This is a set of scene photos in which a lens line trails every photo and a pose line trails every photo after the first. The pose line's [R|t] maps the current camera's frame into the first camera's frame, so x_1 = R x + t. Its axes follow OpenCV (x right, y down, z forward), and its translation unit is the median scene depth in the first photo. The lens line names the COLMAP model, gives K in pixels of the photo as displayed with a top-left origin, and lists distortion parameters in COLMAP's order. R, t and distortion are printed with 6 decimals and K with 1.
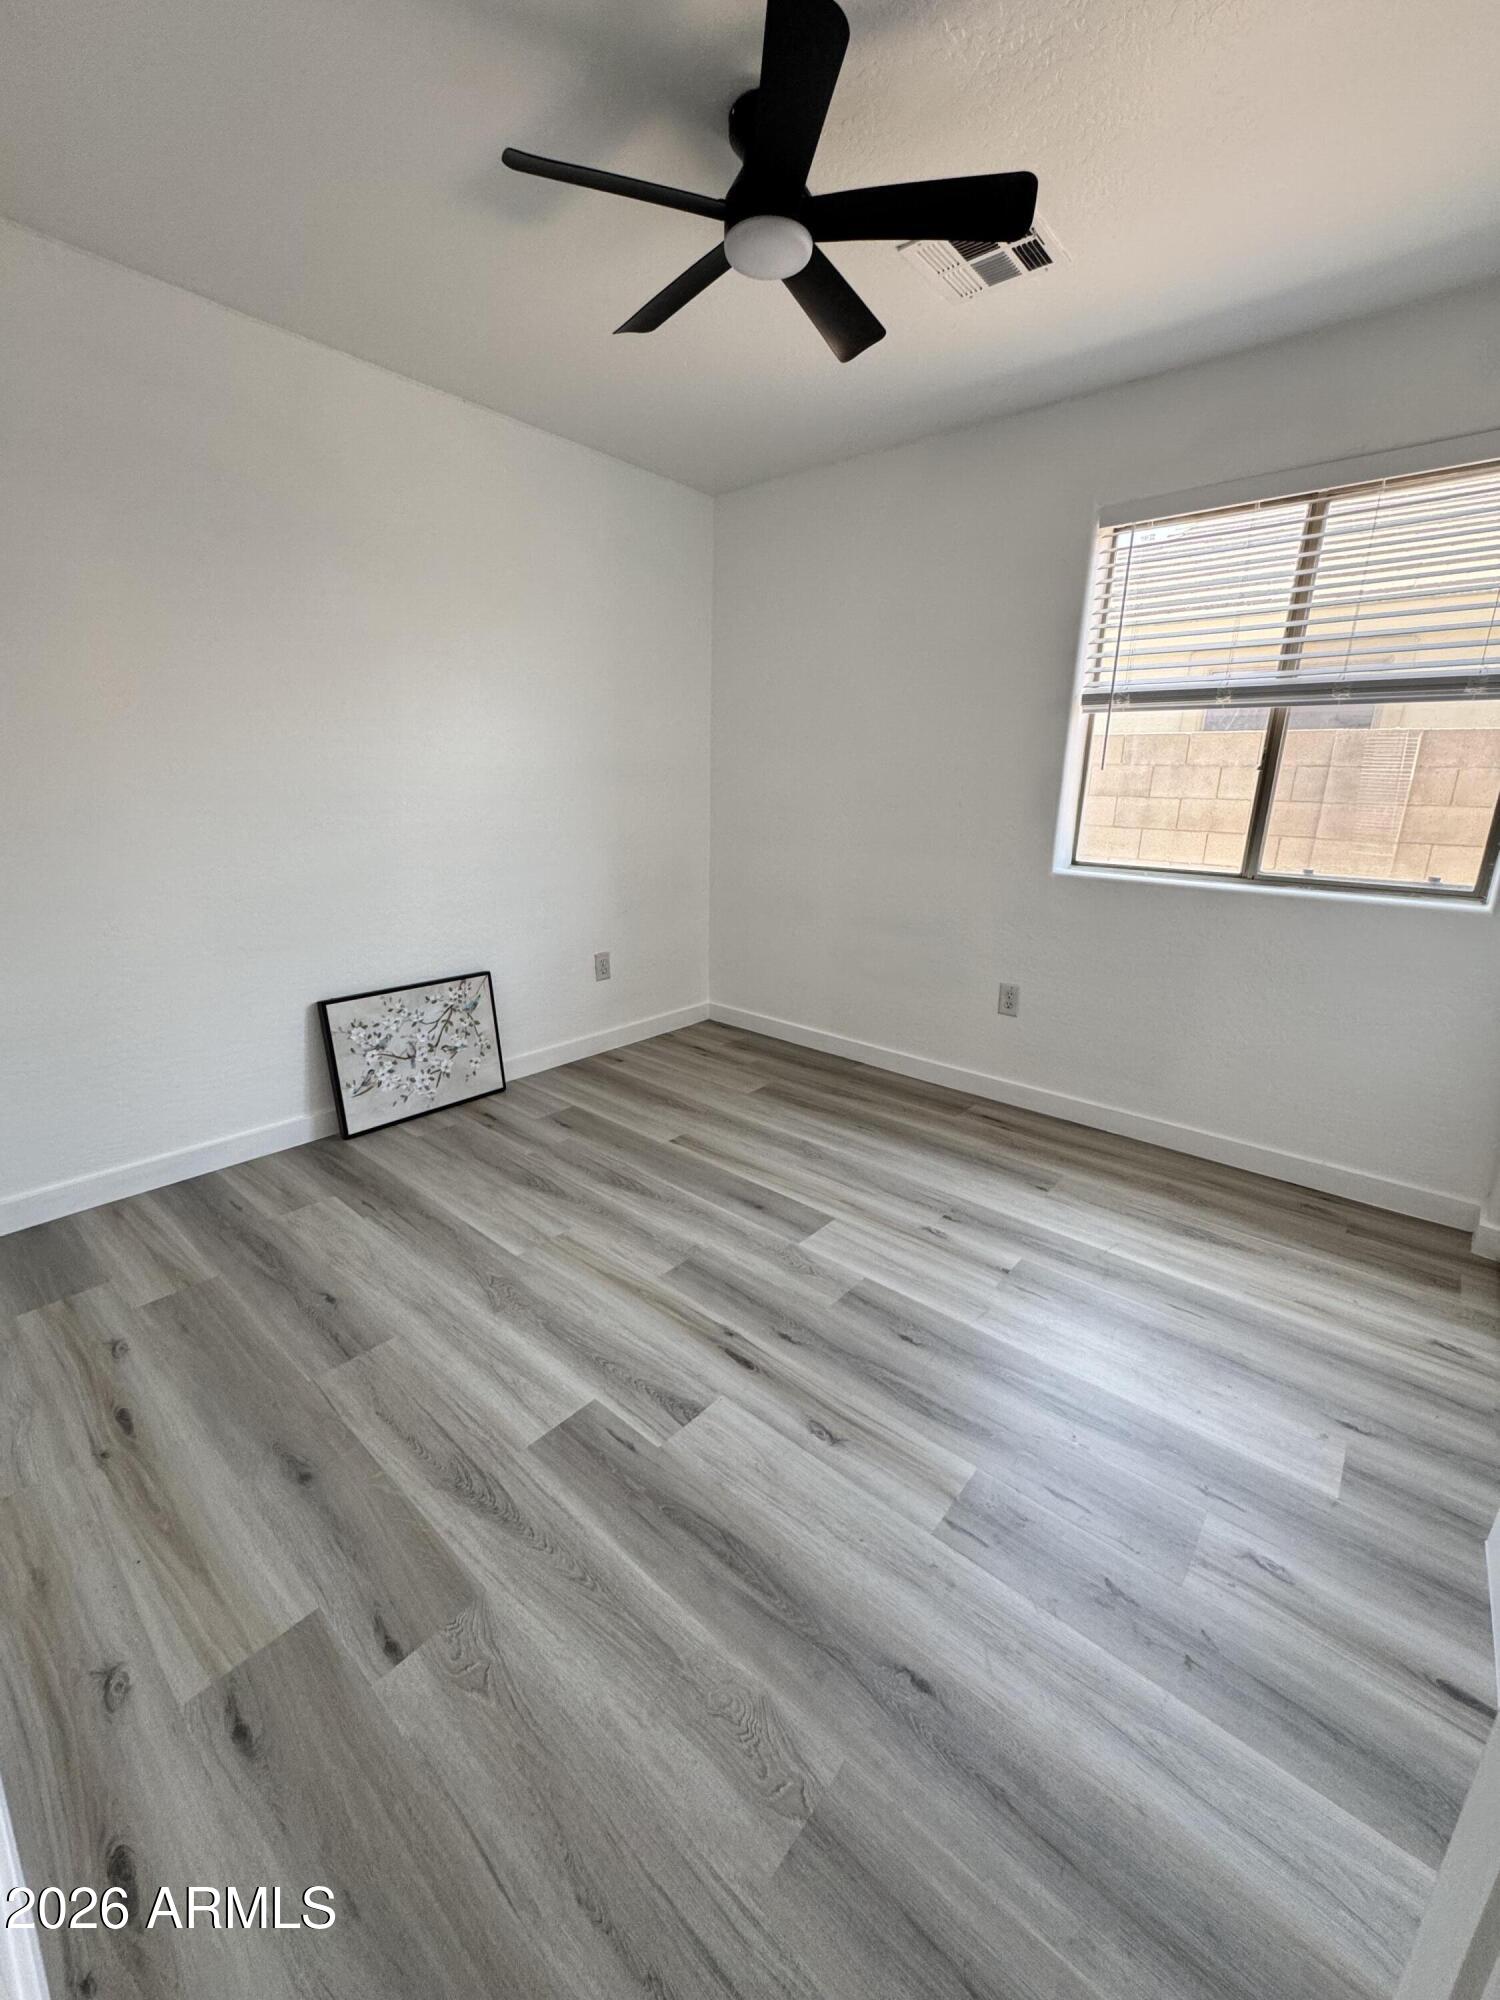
lens RADIAL K [[789.9, 0, 750.3], [0, 789.9, 939.3], [0, 0, 1]] dist [-0.001396, -0.000393]
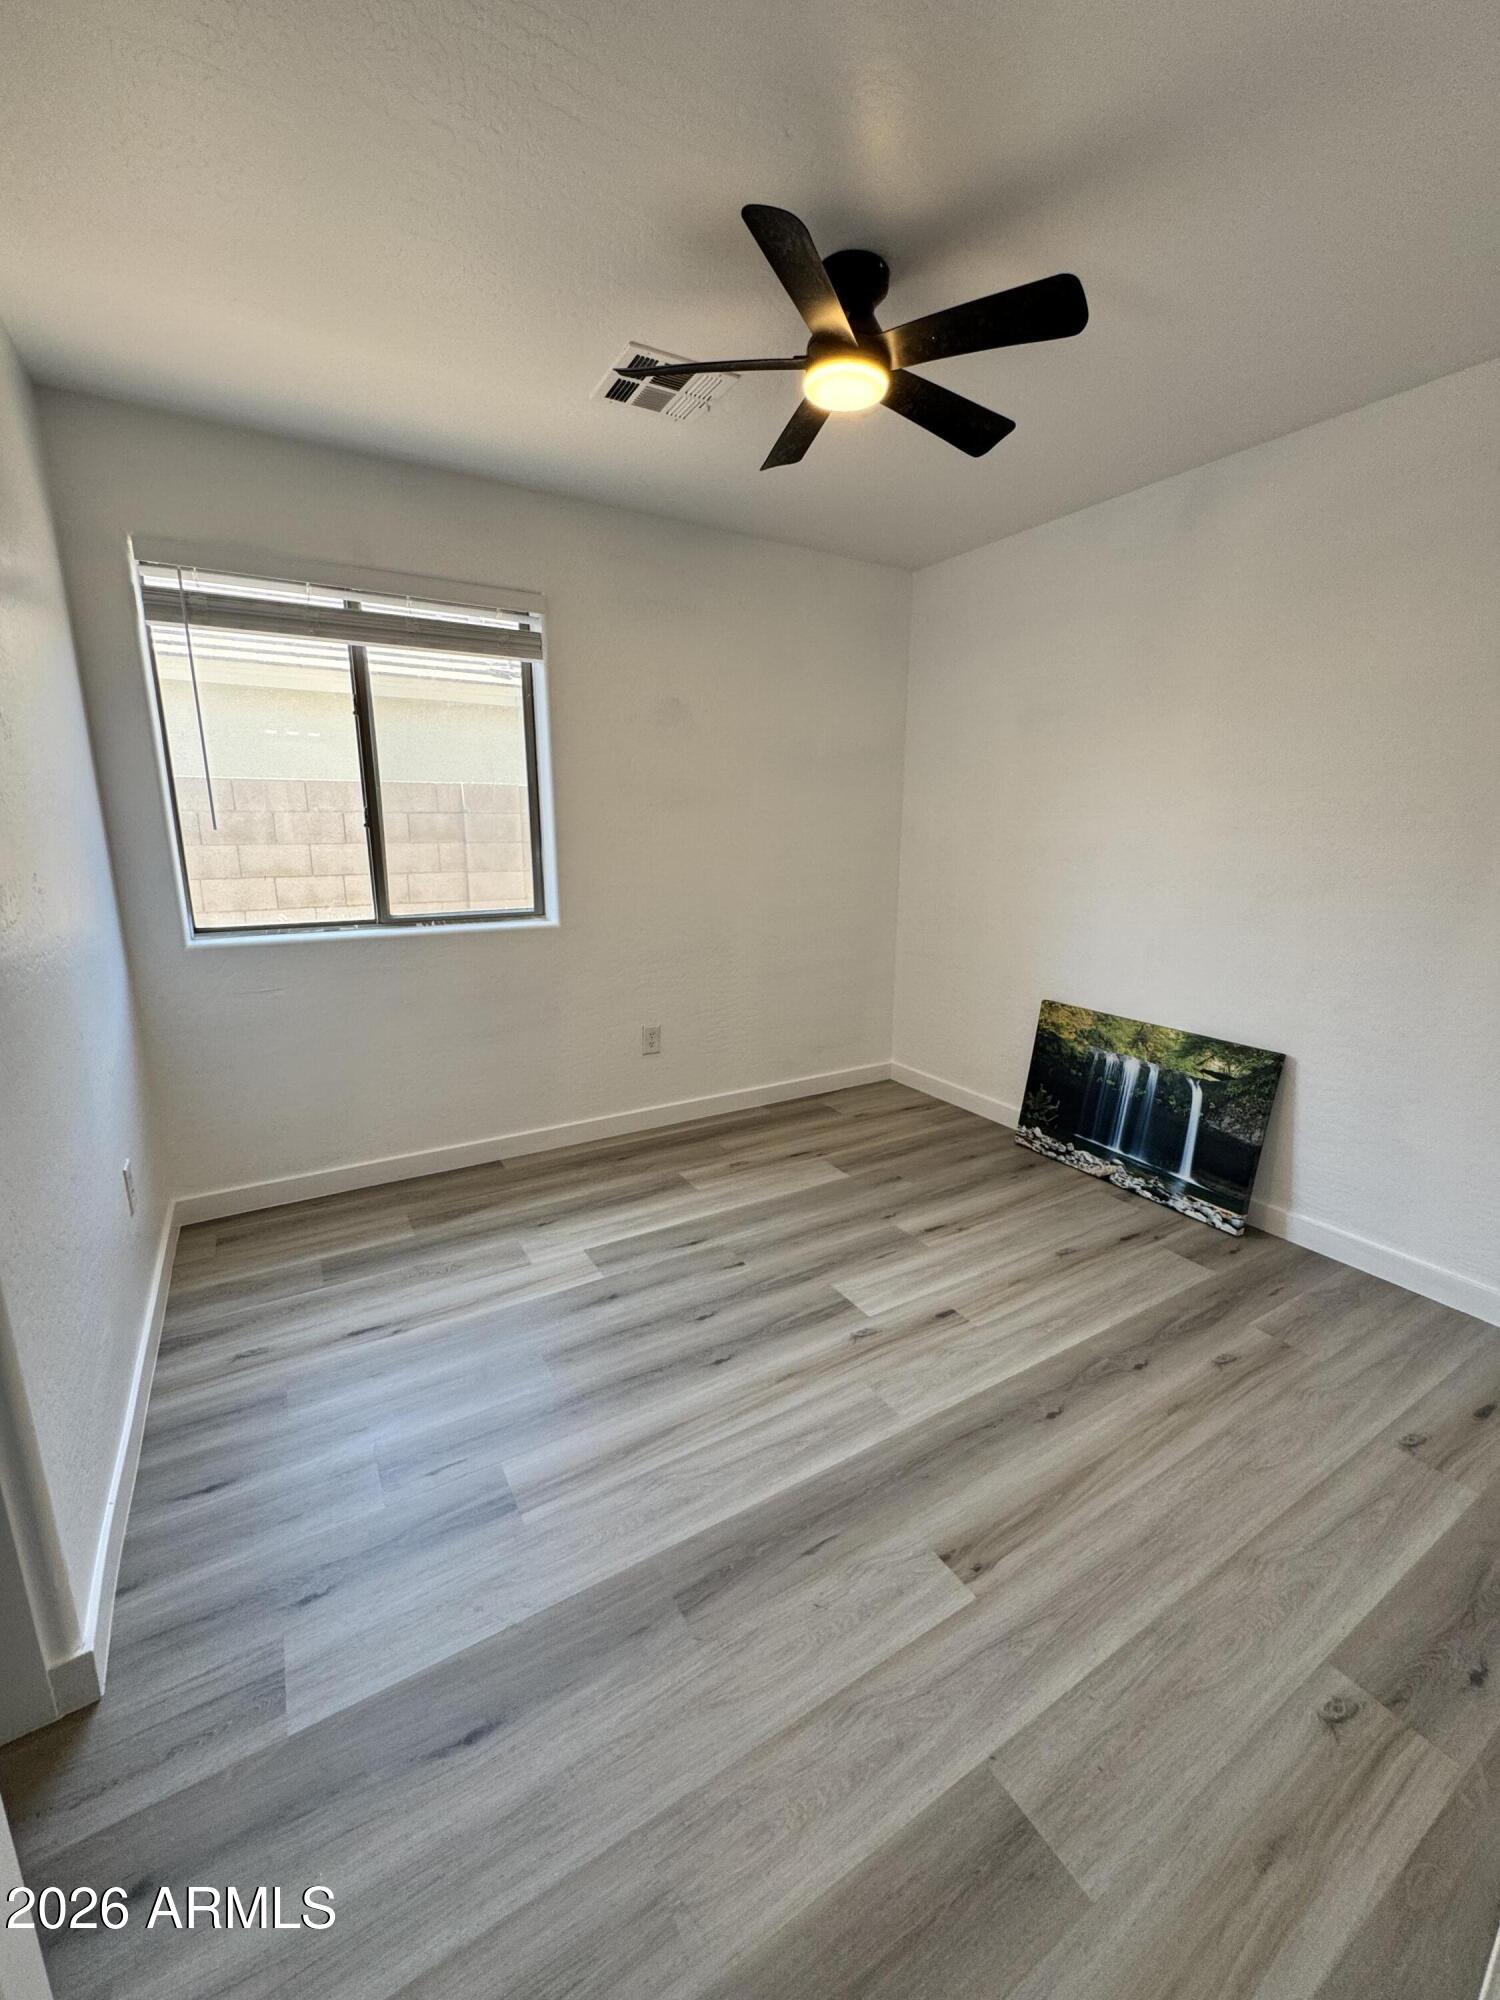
lens RADIAL K [[801.7, 0, 750.0], [0, 801.7, 1000.0], [0, 0, 1]] dist [0.000387, 0.000066]
pose [[0.330787, -0.230055, 0.915235, -0.306792], [0.214889, 0.962715, 0.164324, -0.062891], [-0.918914, 0.142317, 0.367889, 0.195610]]
